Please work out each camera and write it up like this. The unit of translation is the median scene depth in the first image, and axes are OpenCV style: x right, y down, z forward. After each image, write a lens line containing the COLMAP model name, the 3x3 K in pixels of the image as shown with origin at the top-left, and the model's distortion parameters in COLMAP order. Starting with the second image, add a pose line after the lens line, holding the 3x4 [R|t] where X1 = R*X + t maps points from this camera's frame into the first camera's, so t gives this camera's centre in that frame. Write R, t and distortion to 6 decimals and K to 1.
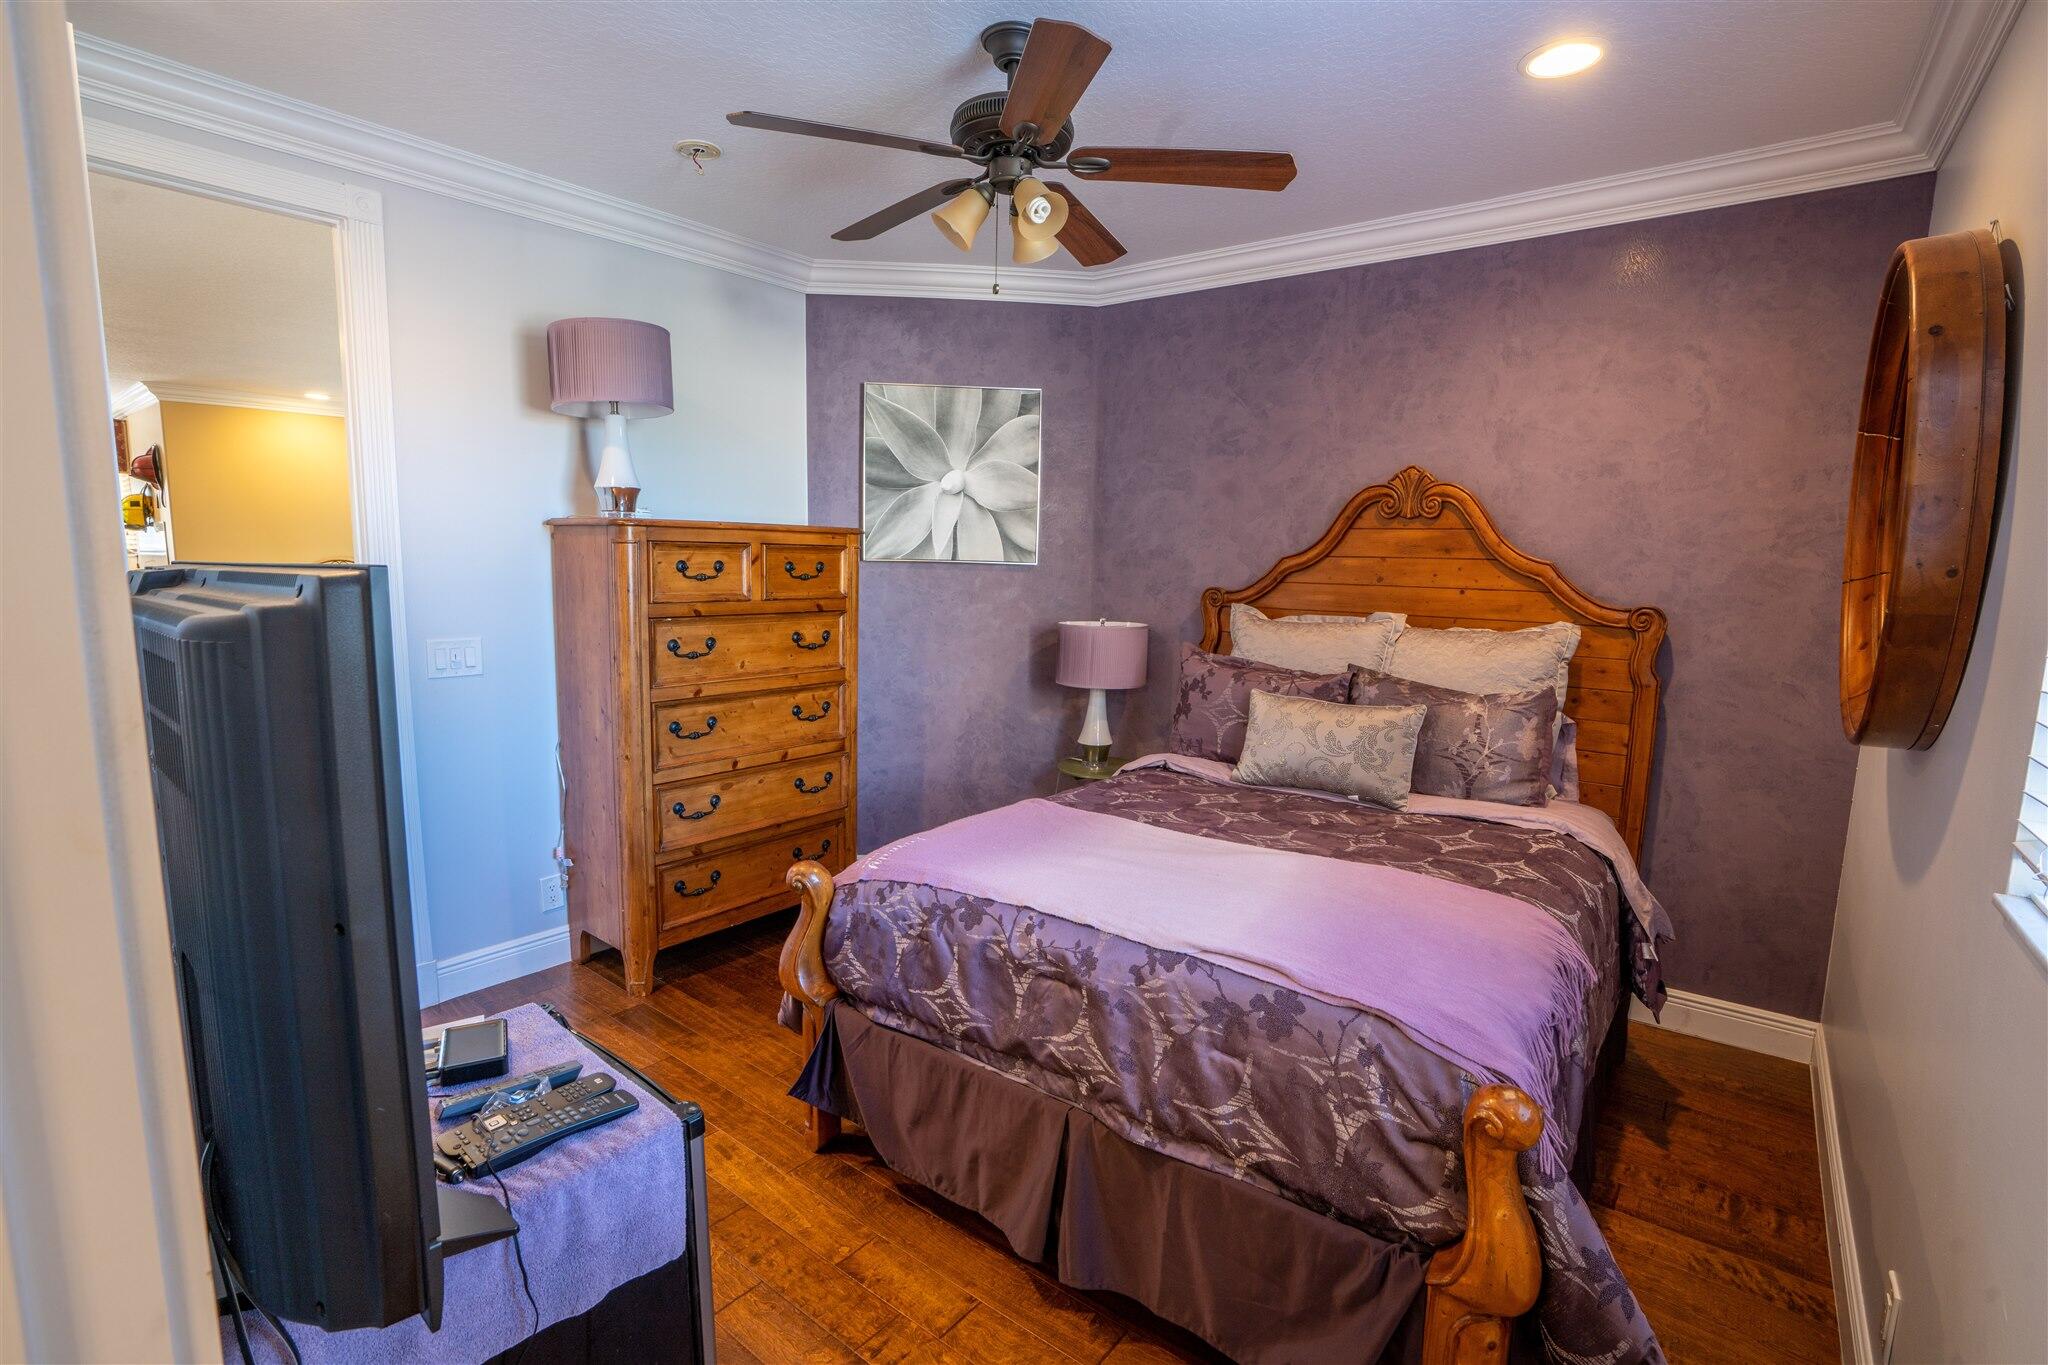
lens RADIAL K [[963.0, 0, 1013.5], [0, 963.0, 682.7], [0, 0, 1]] dist [-0.069438, 0.030968]
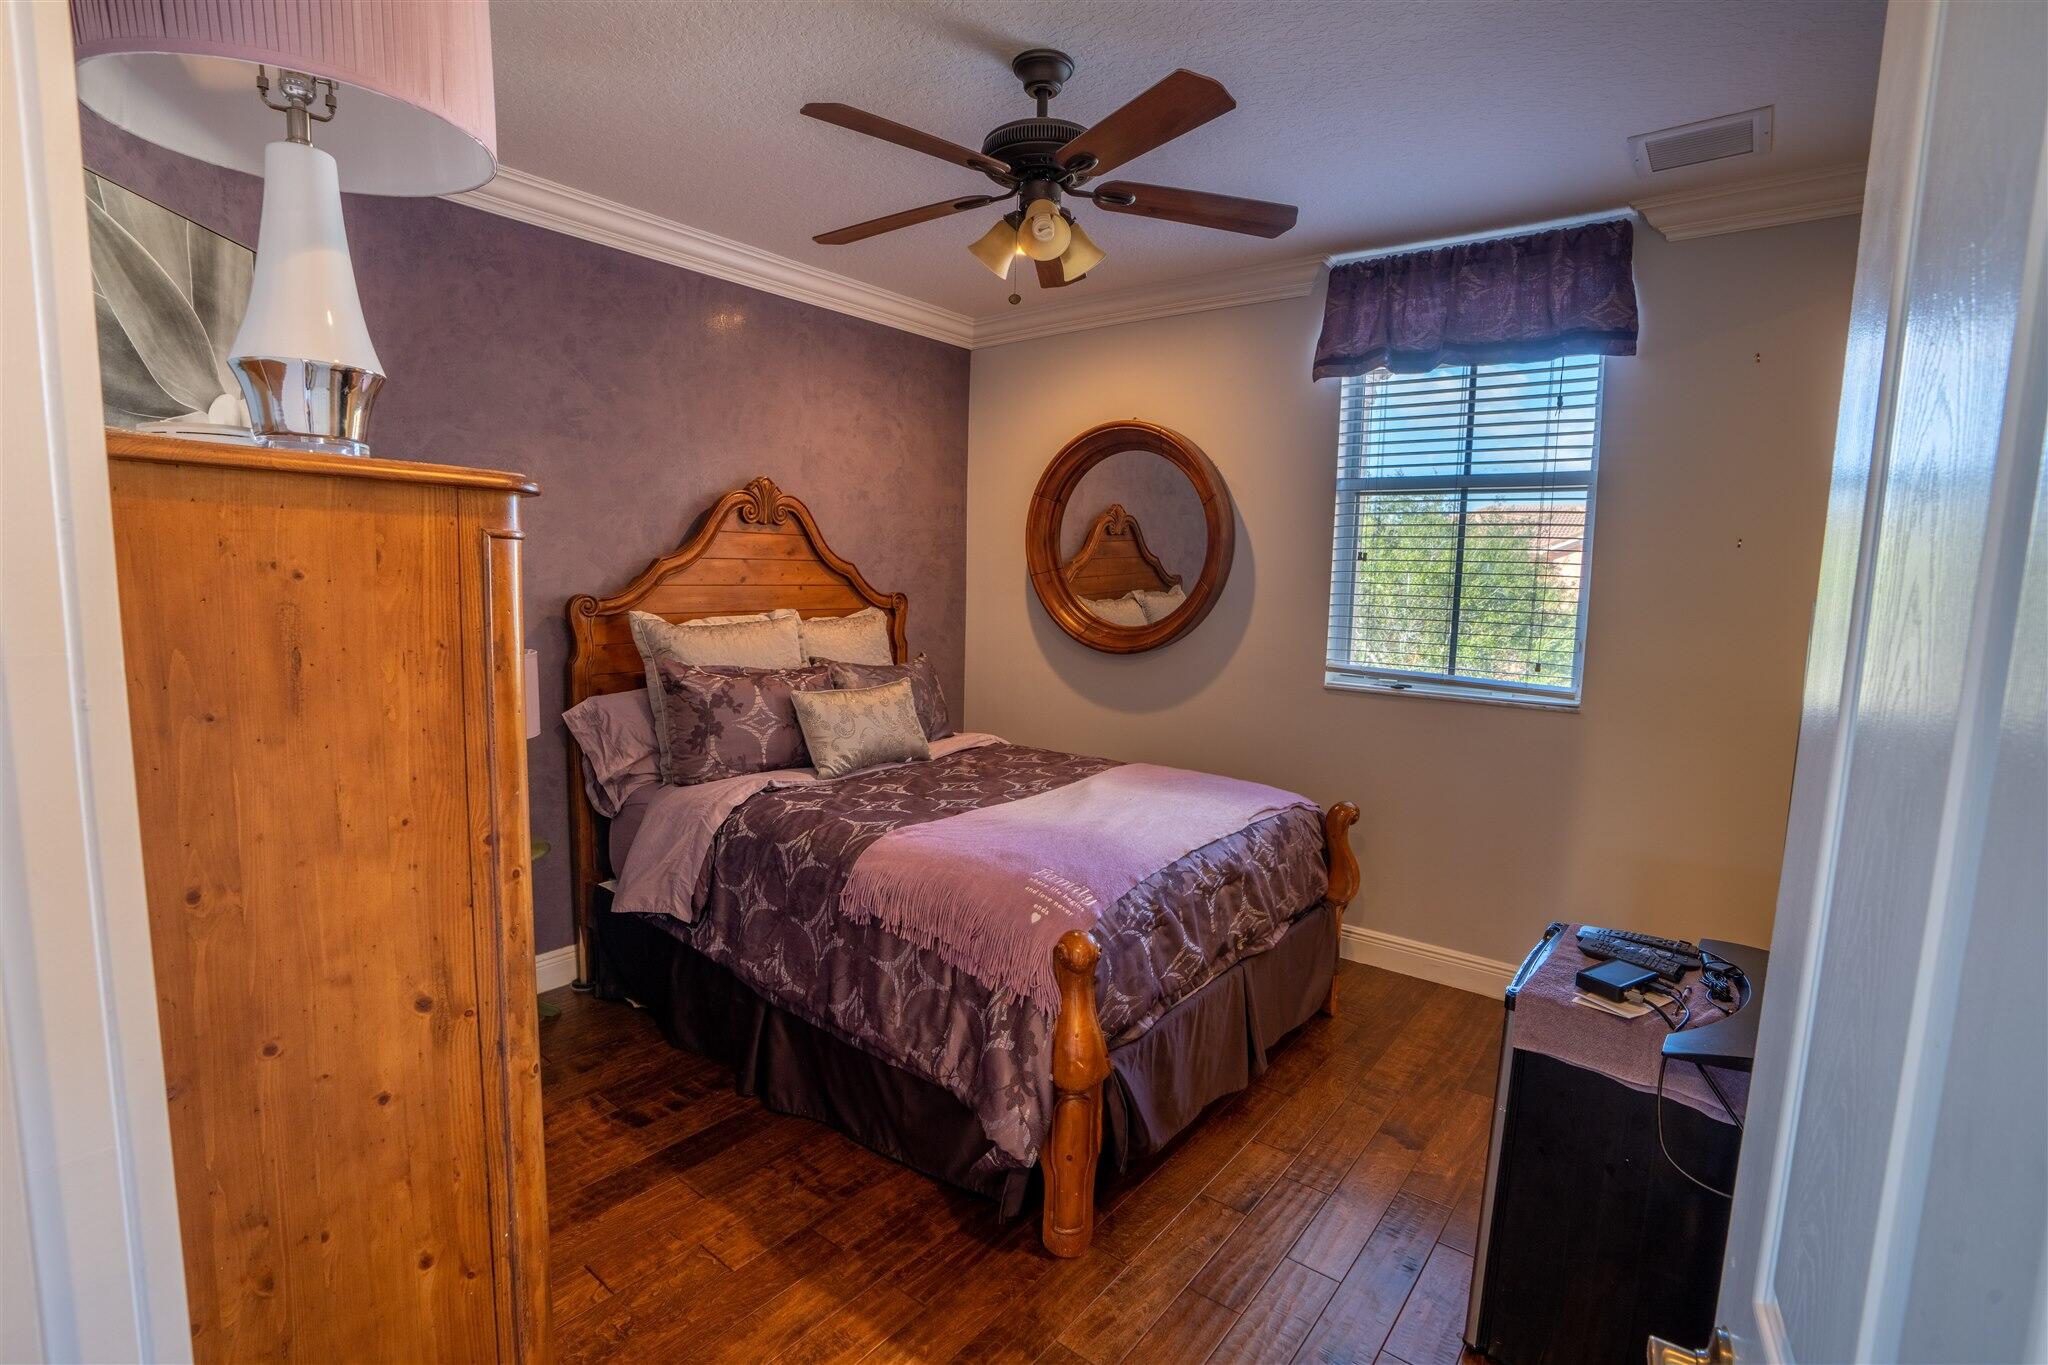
lens RADIAL K [[963.0, 0, 1013.5], [0, 963.0, 682.7], [0, 0, 1]] dist [-0.069438, 0.030968]
pose [[-0.001645, -0.132470, 0.991186, -0.698708], [0.108214, 0.985343, 0.131869, -0.102267], [-0.994126, 0.107477, 0.012714, 0.690007]]
